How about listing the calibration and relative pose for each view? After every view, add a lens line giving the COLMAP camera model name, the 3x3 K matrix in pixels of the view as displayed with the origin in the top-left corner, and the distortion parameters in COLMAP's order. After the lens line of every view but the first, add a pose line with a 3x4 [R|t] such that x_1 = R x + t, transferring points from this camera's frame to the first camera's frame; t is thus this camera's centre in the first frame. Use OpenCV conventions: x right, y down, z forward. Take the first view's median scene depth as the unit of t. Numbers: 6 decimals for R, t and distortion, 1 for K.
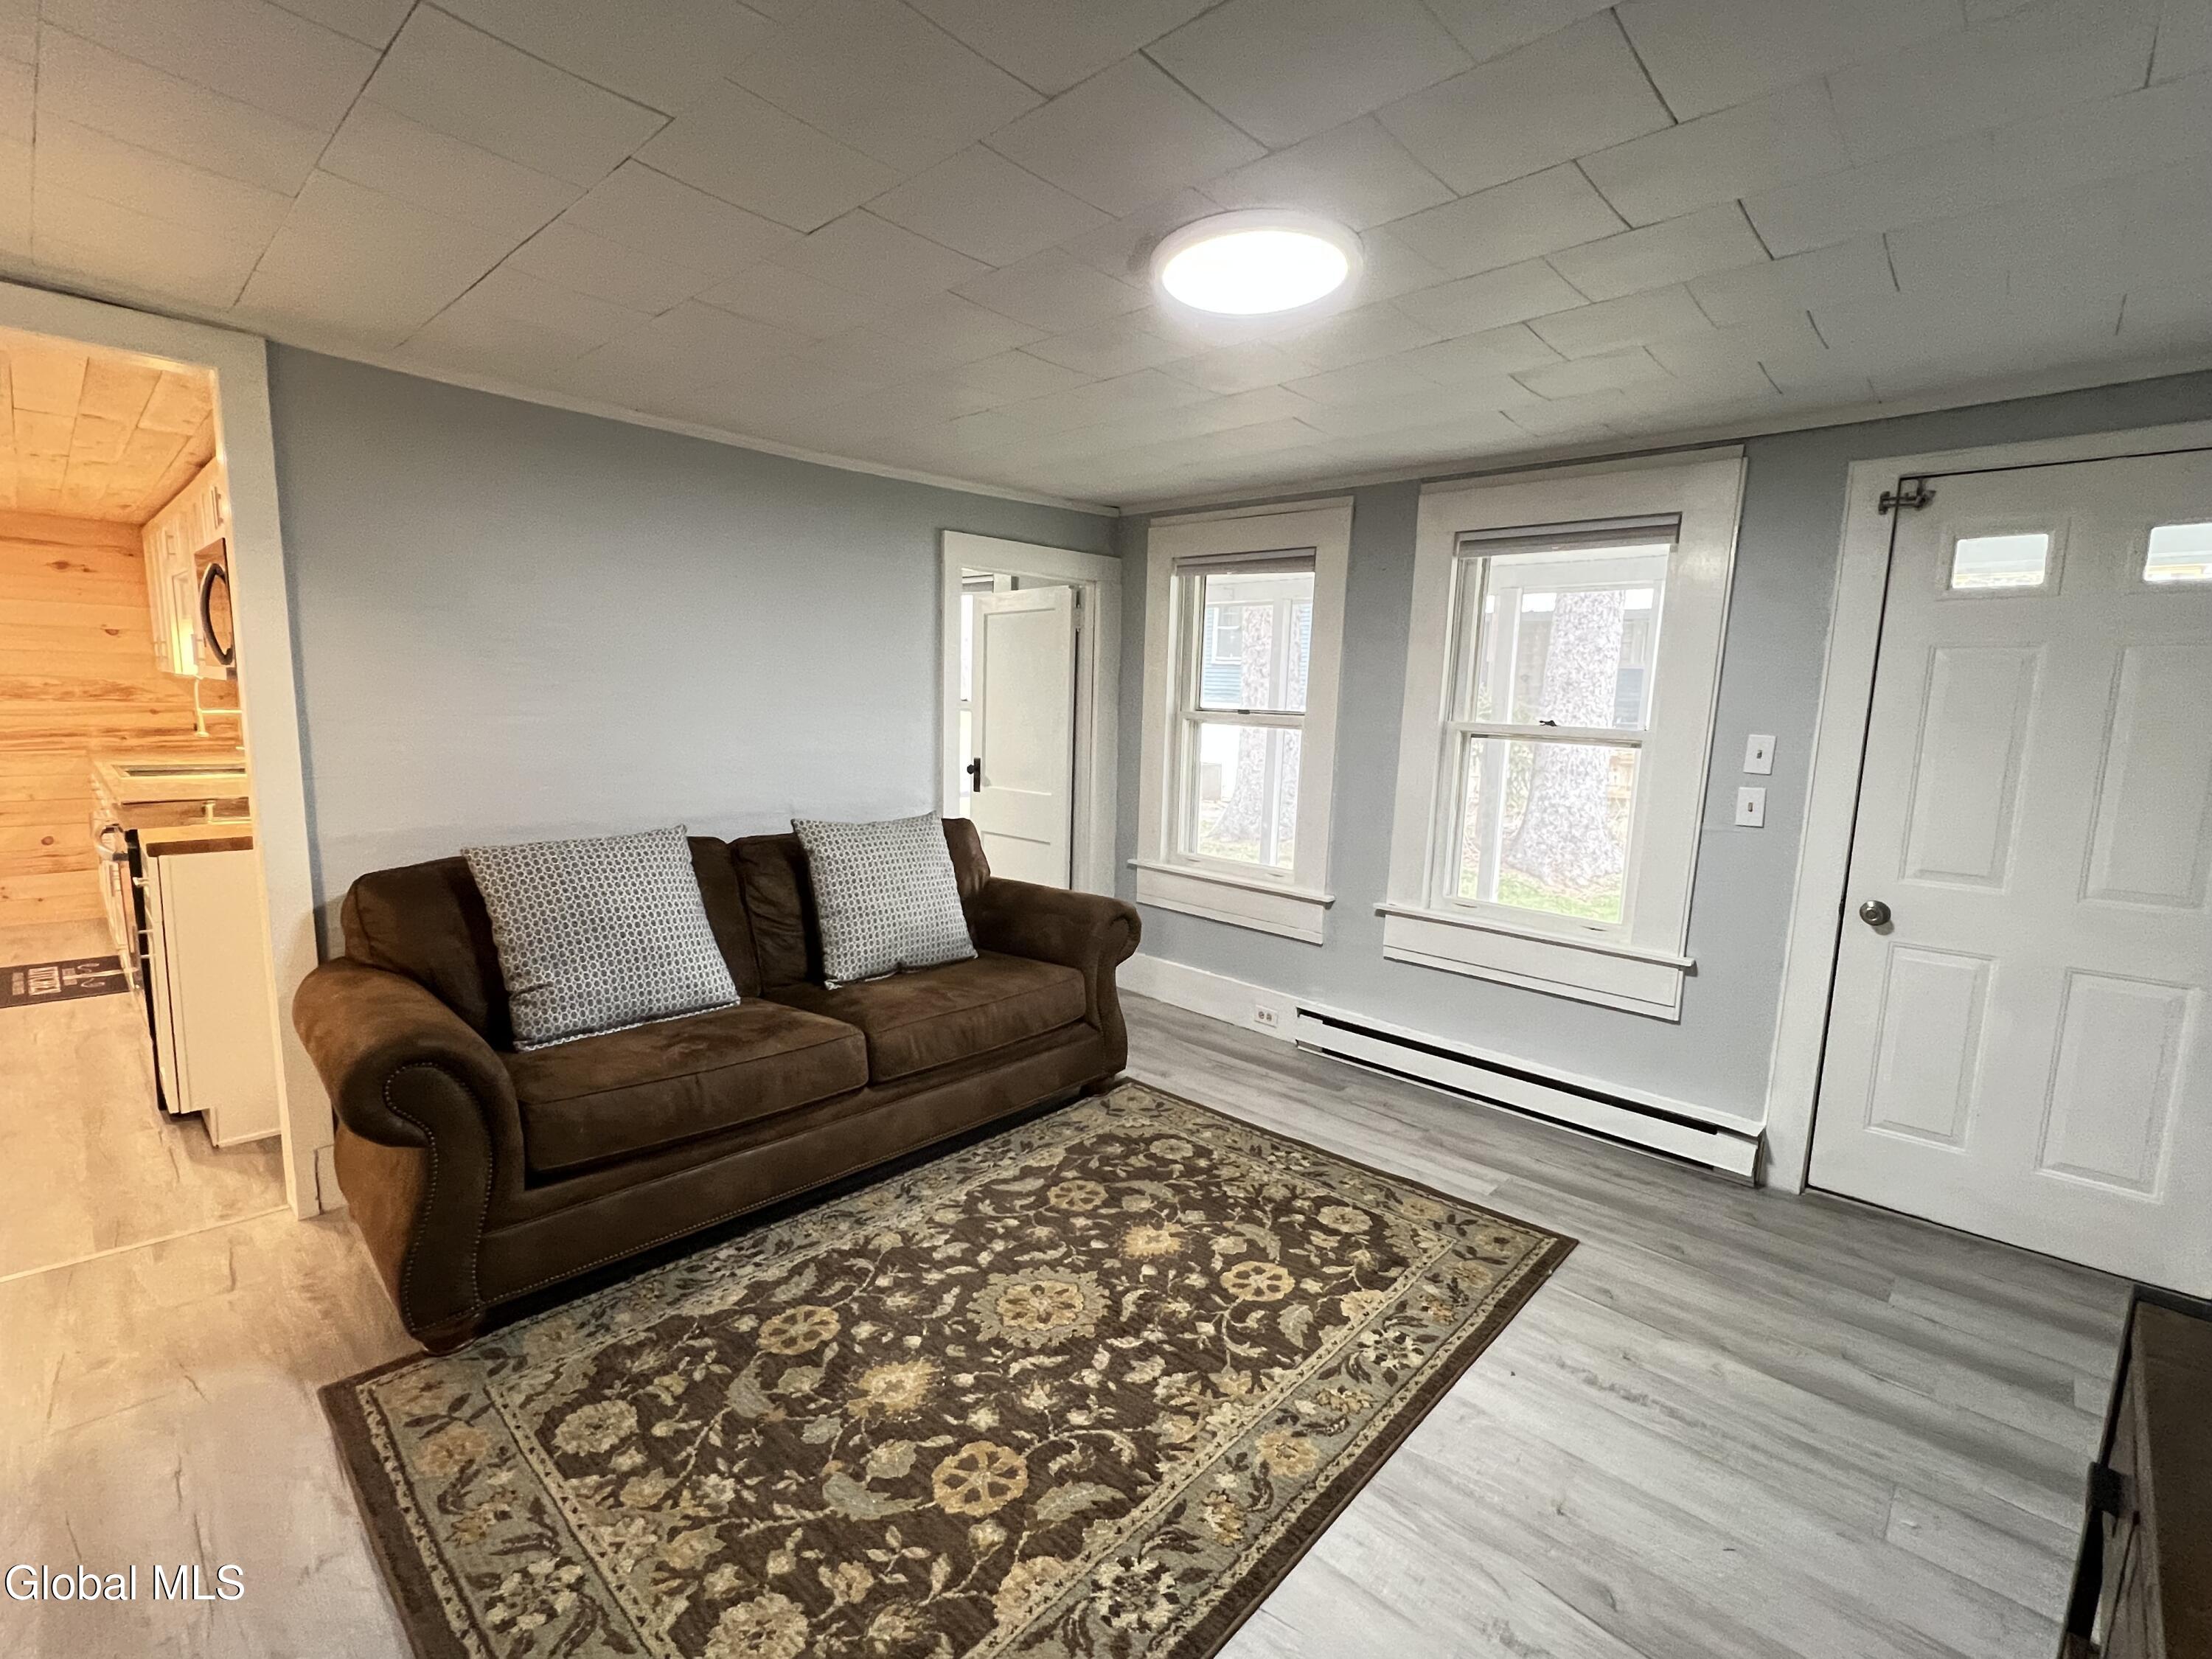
lens RADIAL K [[998.2, 0, 1107.9], [0, 998.2, 825.3], [0, 0, 1]] dist [0.000782, 0.000010]
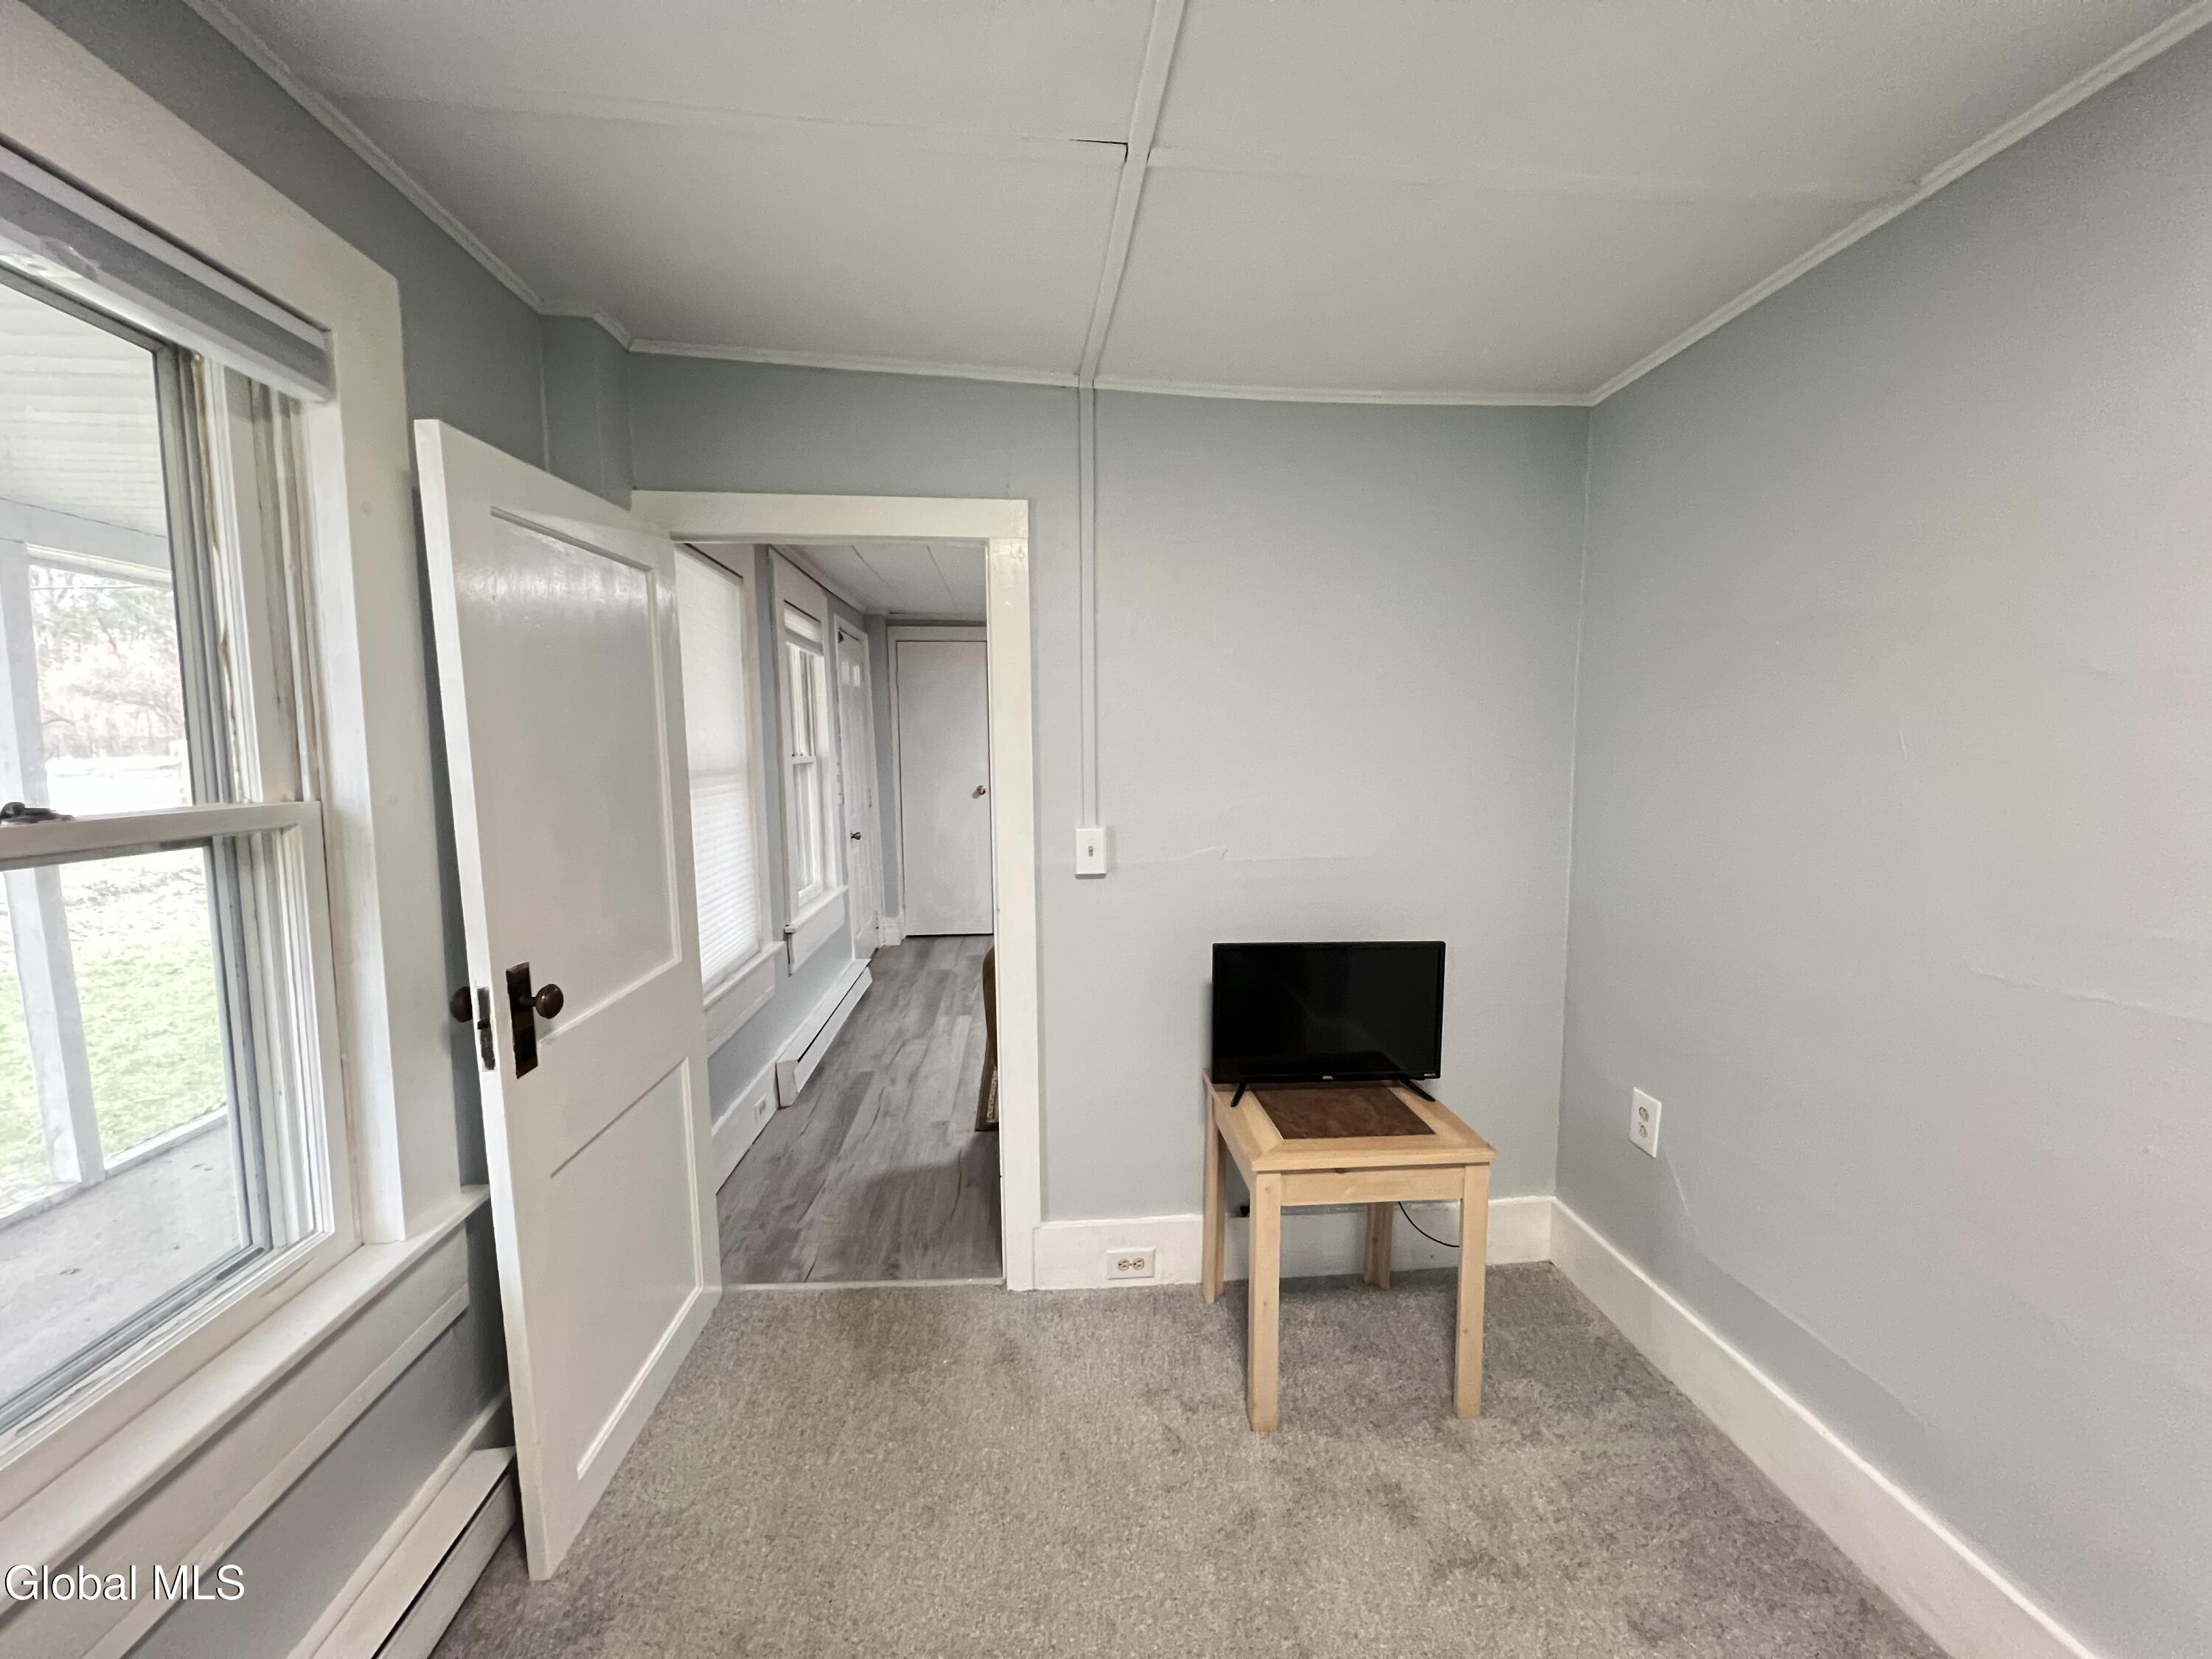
lens RADIAL K [[883.8, 0, 1106.0], [0, 883.8, 829.5], [0, 0, 1]] dist [-0.000860, 0.000296]
pose [[-0.744501, -0.097093, 0.660523, -0.868881], [0.066795, 0.973571, 0.218397, -0.303156], [-0.664271, 0.206716, -0.718340, 2.068023]]
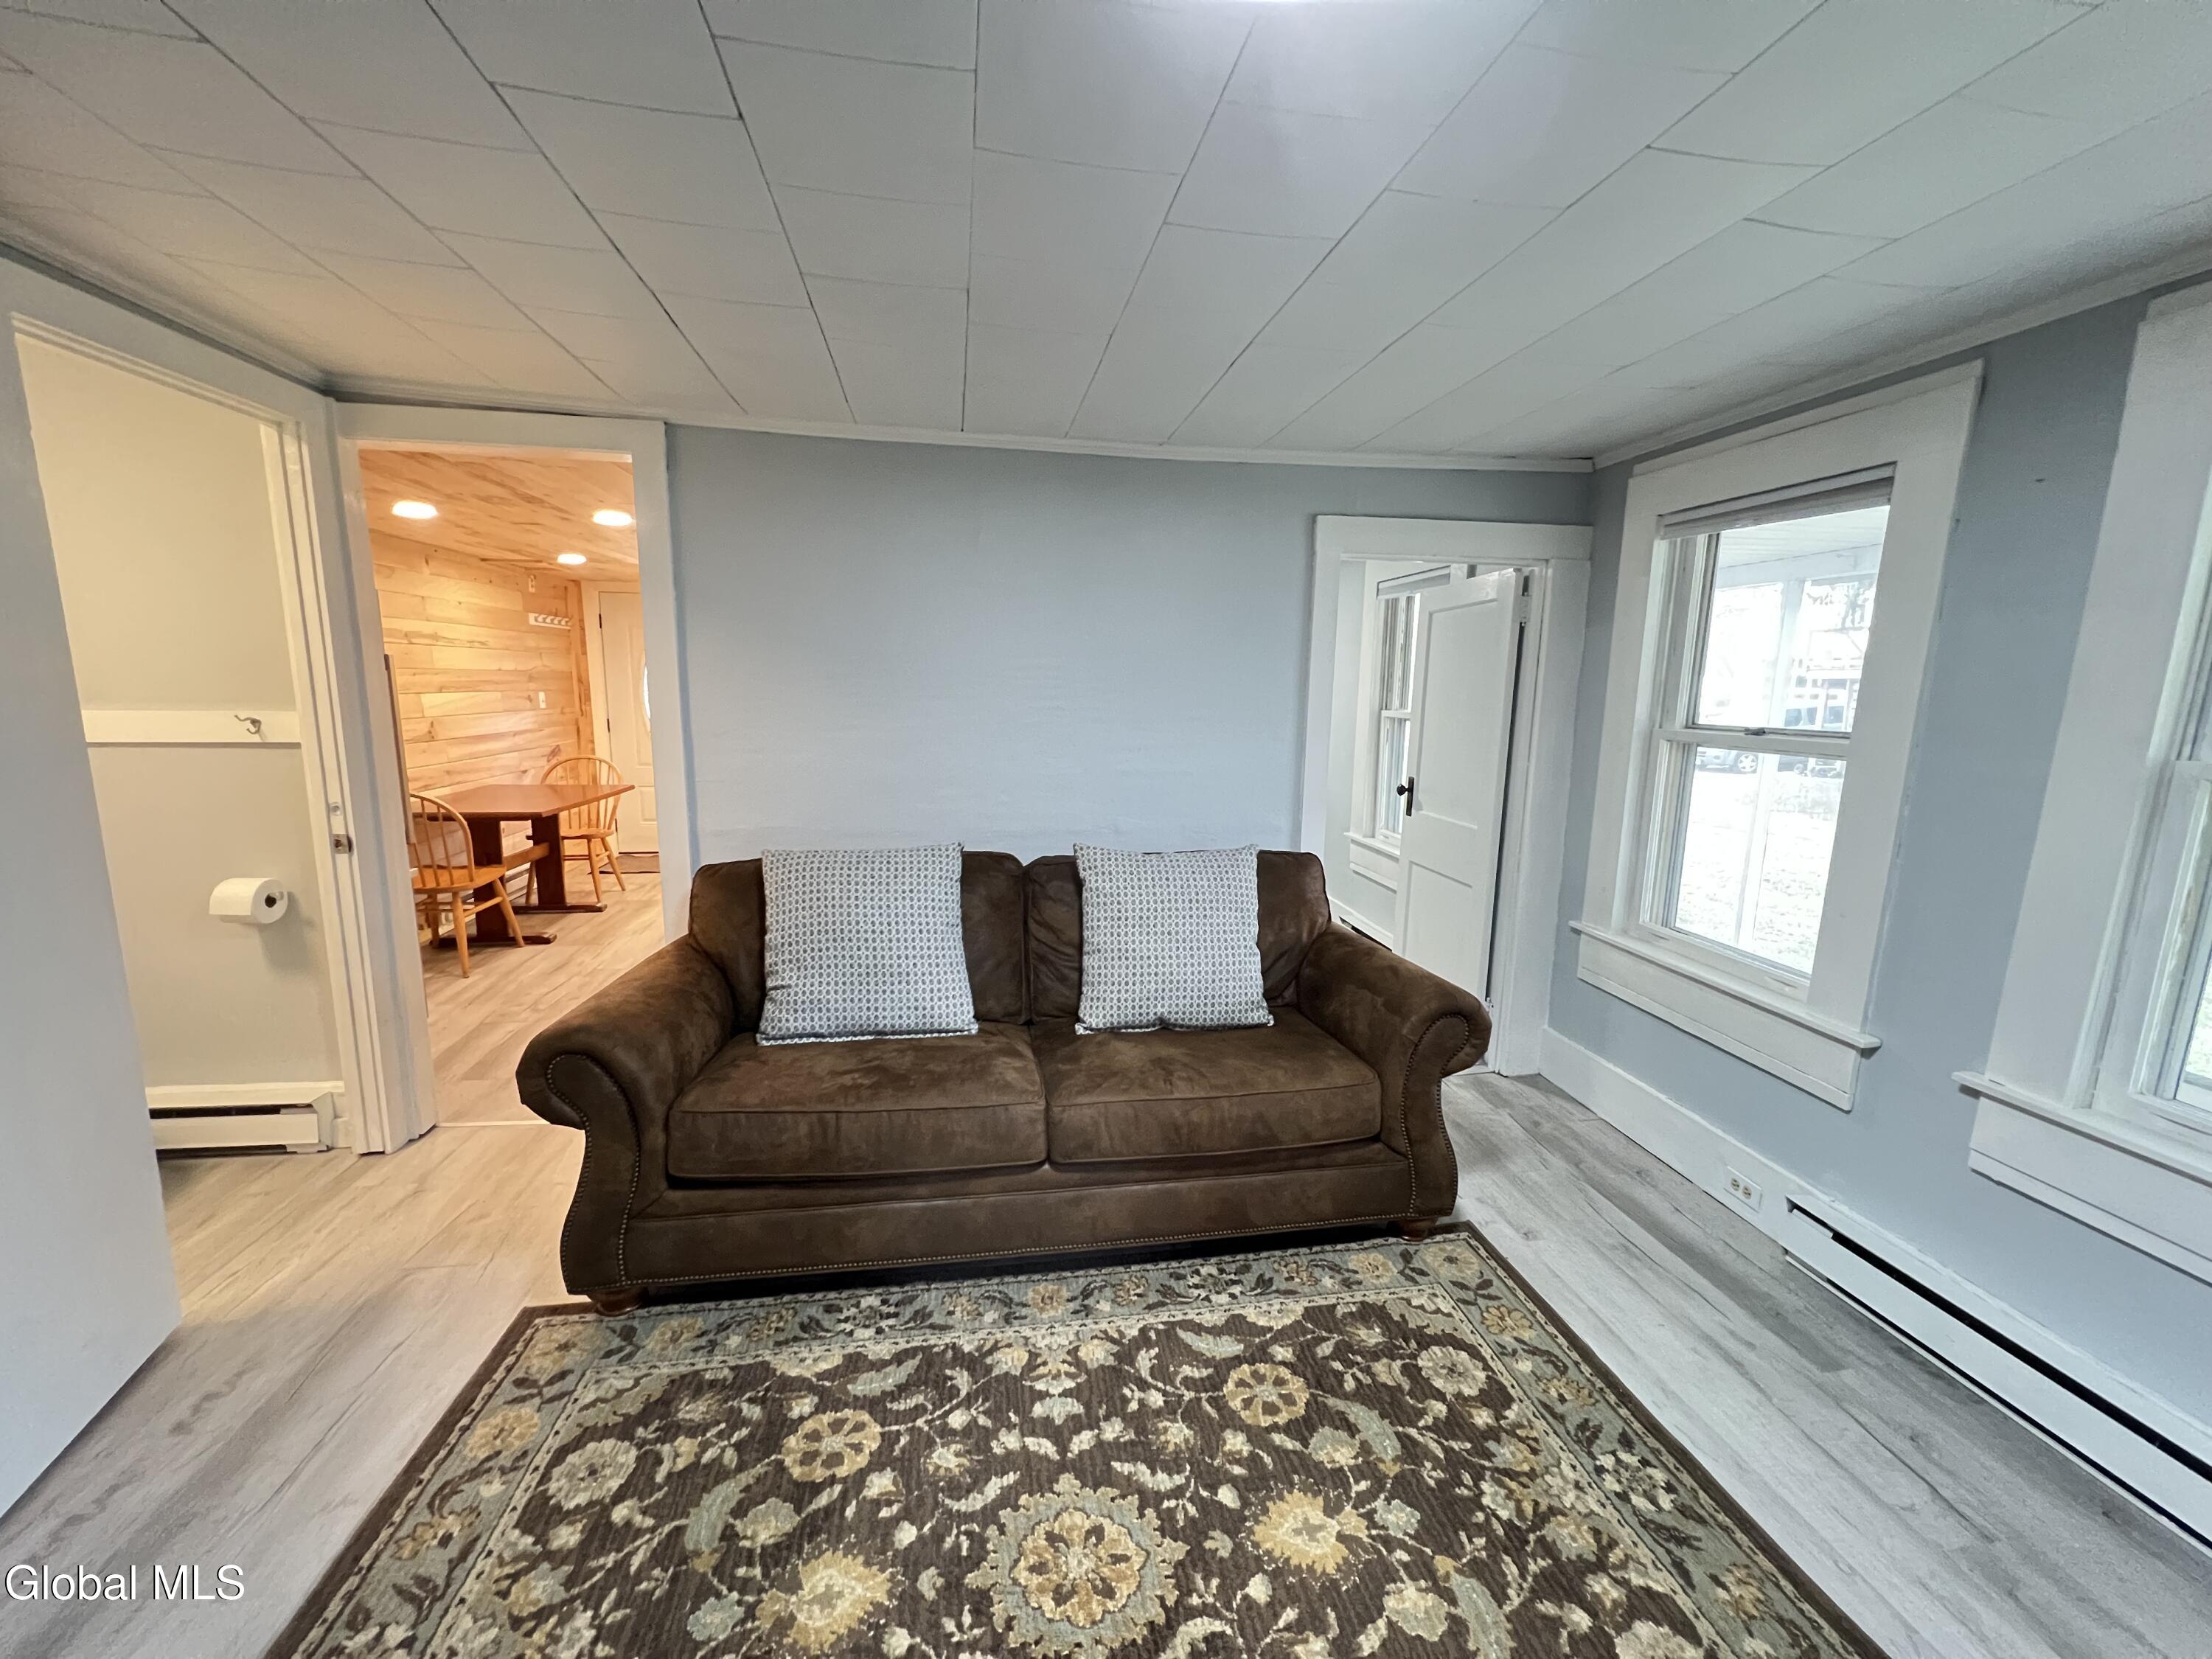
lens RADIAL K [[883.8, 0, 1106.0], [0, 883.8, 829.5], [0, 0, 1]] dist [-0.000860, 0.000296]
pose [[0.793781, 0.082046, -0.602644, 0.249064], [-0.072298, 0.996563, 0.040446, -0.066171], [0.603891, 0.011465, 0.796985, 0.427342]]
